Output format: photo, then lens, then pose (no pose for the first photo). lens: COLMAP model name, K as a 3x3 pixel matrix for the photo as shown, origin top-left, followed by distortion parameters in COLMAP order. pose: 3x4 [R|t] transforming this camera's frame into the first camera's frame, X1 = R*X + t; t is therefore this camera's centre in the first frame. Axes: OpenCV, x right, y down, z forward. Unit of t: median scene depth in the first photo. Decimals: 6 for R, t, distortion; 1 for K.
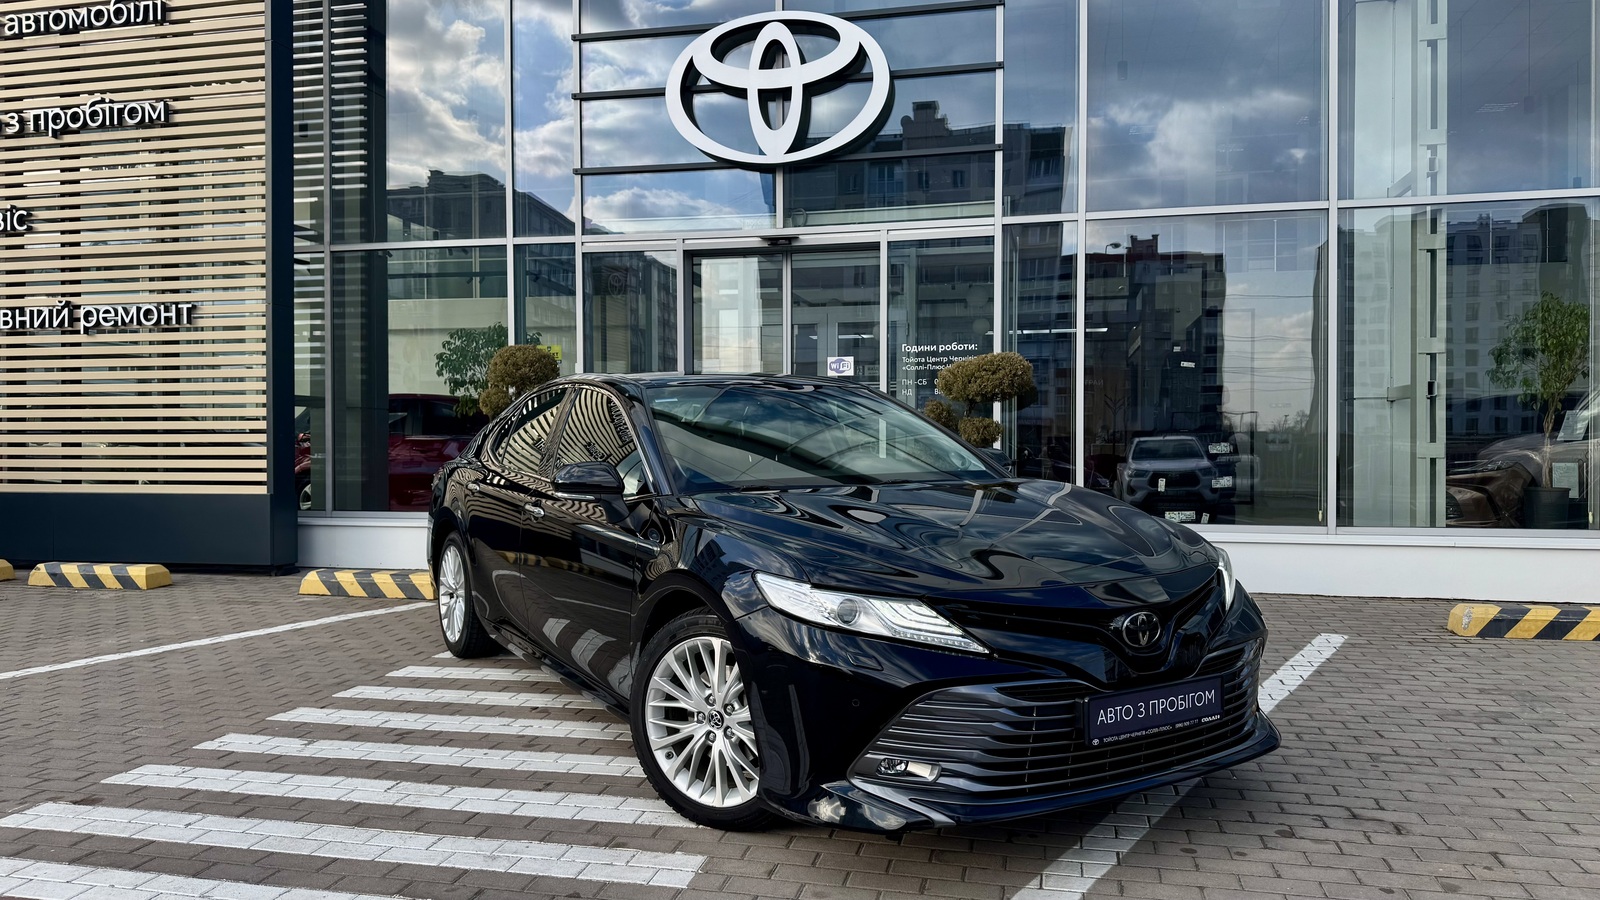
lens RADIAL K [[1140.1, 0, 800.0], [0, 1140.1, 450.0], [0, 0, 1]] dist [0.022733, -0.025286]
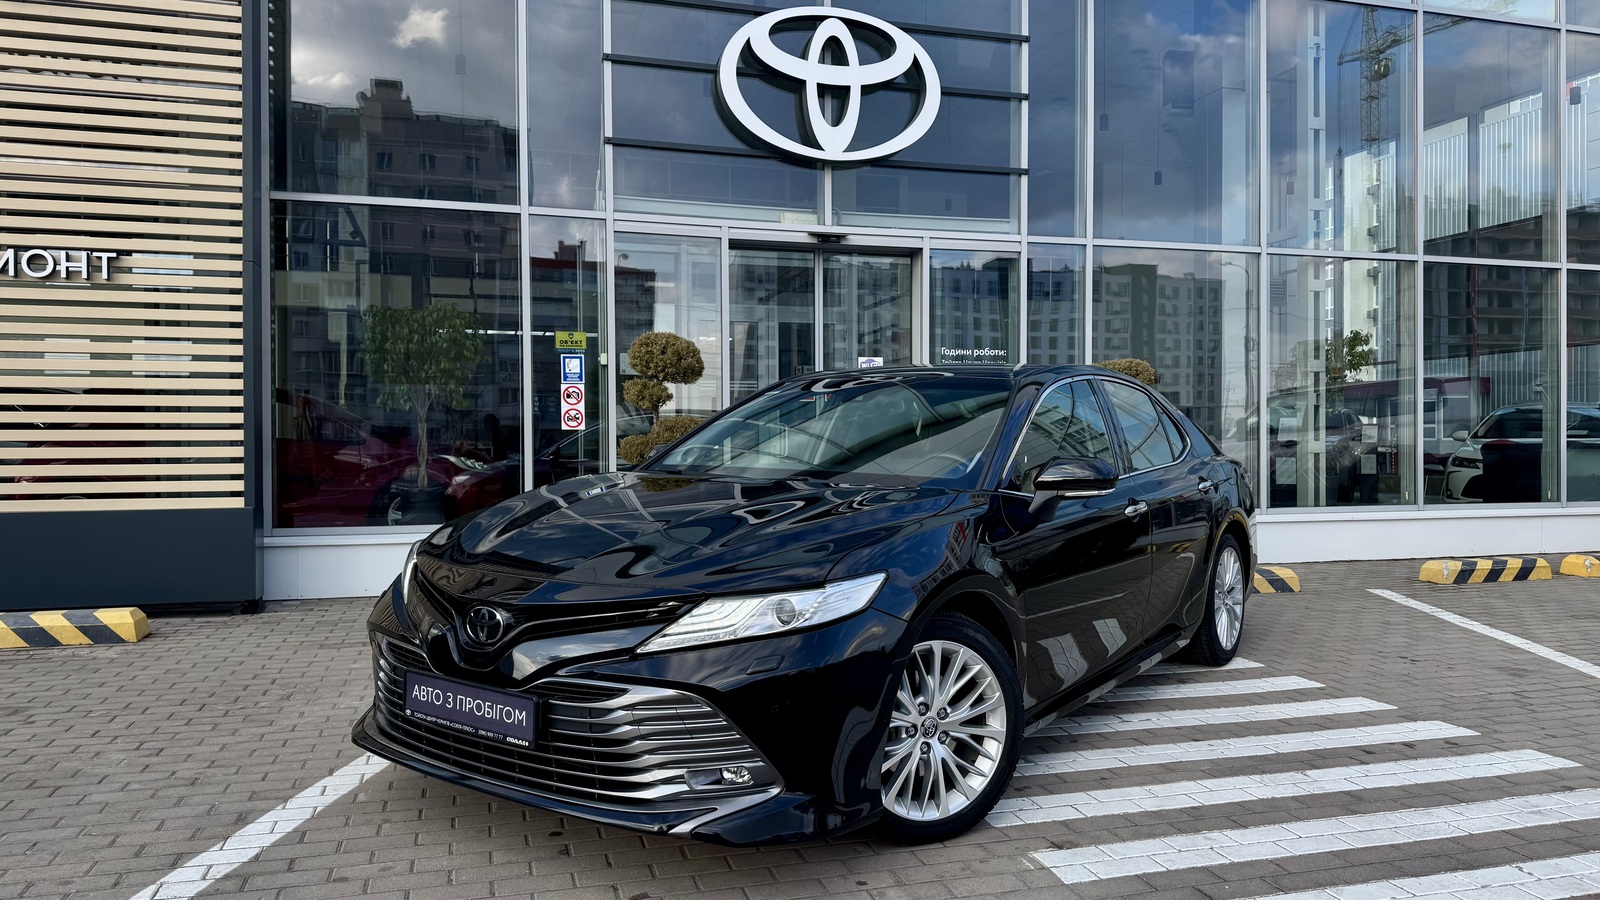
lens RADIAL K [[1140.1, 0, 800.0], [0, 1140.1, 450.0], [0, 0, 1]] dist [0.022733, -0.025286]
pose [[0.870609, -0.002863, 0.491967, -0.552035], [0.005767, 0.999974, -0.004386, 0.005316], [-0.491941, 0.006655, 0.870603, 0.155723]]
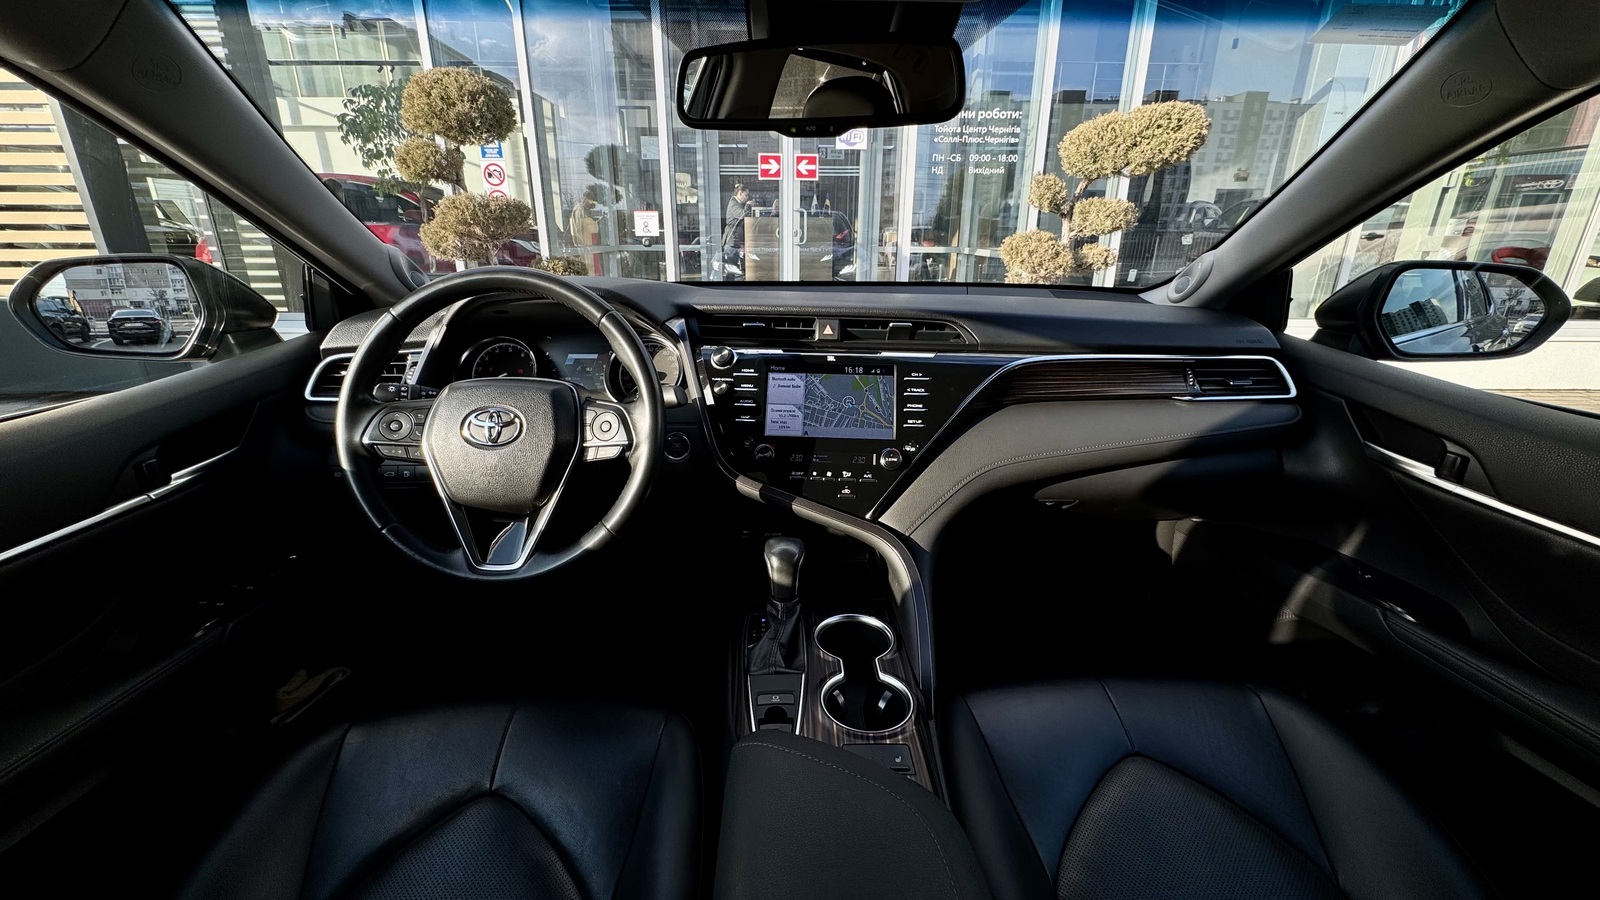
lens RADIAL K [[647.8, 0, 800.0], [0, 647.8, 450.0], [0, 0, 1]] dist [-0.006593, -0.000068]
pose [[0.972768, -0.067690, 0.221675, -0.136221], [-0.005733, 0.949085, 0.314967, -0.002339], [-0.231709, -0.307661, 0.922852, 0.510660]]
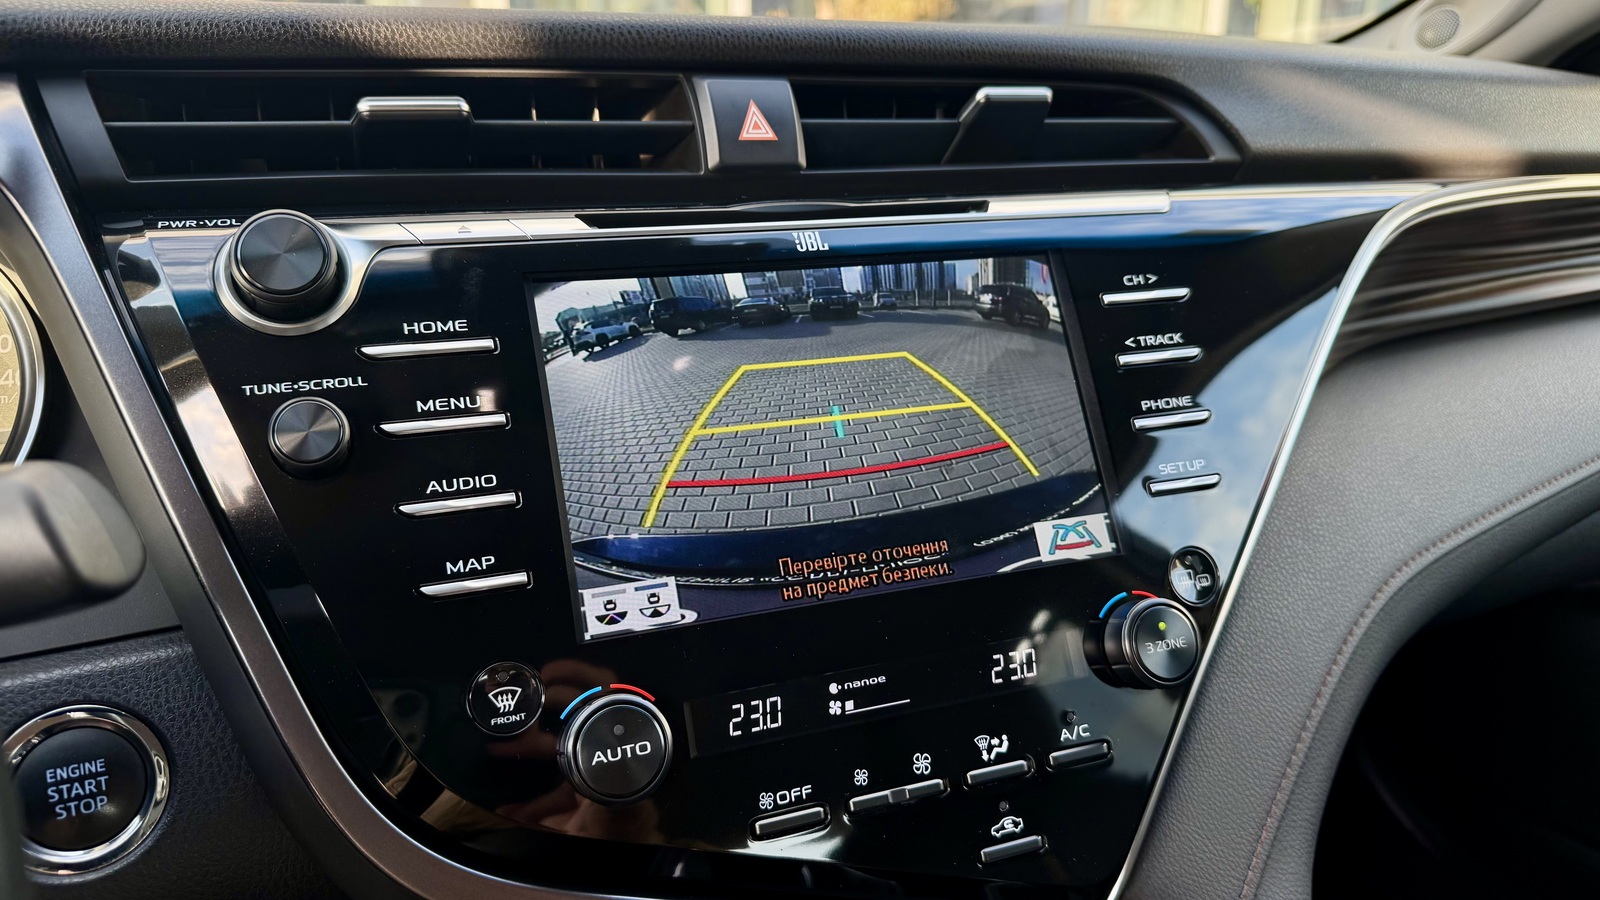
lens RADIAL K [[1180.4, 0, 800.0], [0, 1180.4, 450.0], [0, 0, 1]] dist [0.024490, -0.049817]
pose [[0.776421, -0.186931, 0.601853, -0.134715], [0.004862, 0.956745, 0.290886, 0.011935], [-0.630196, -0.222924, 0.743746, 0.579920]]
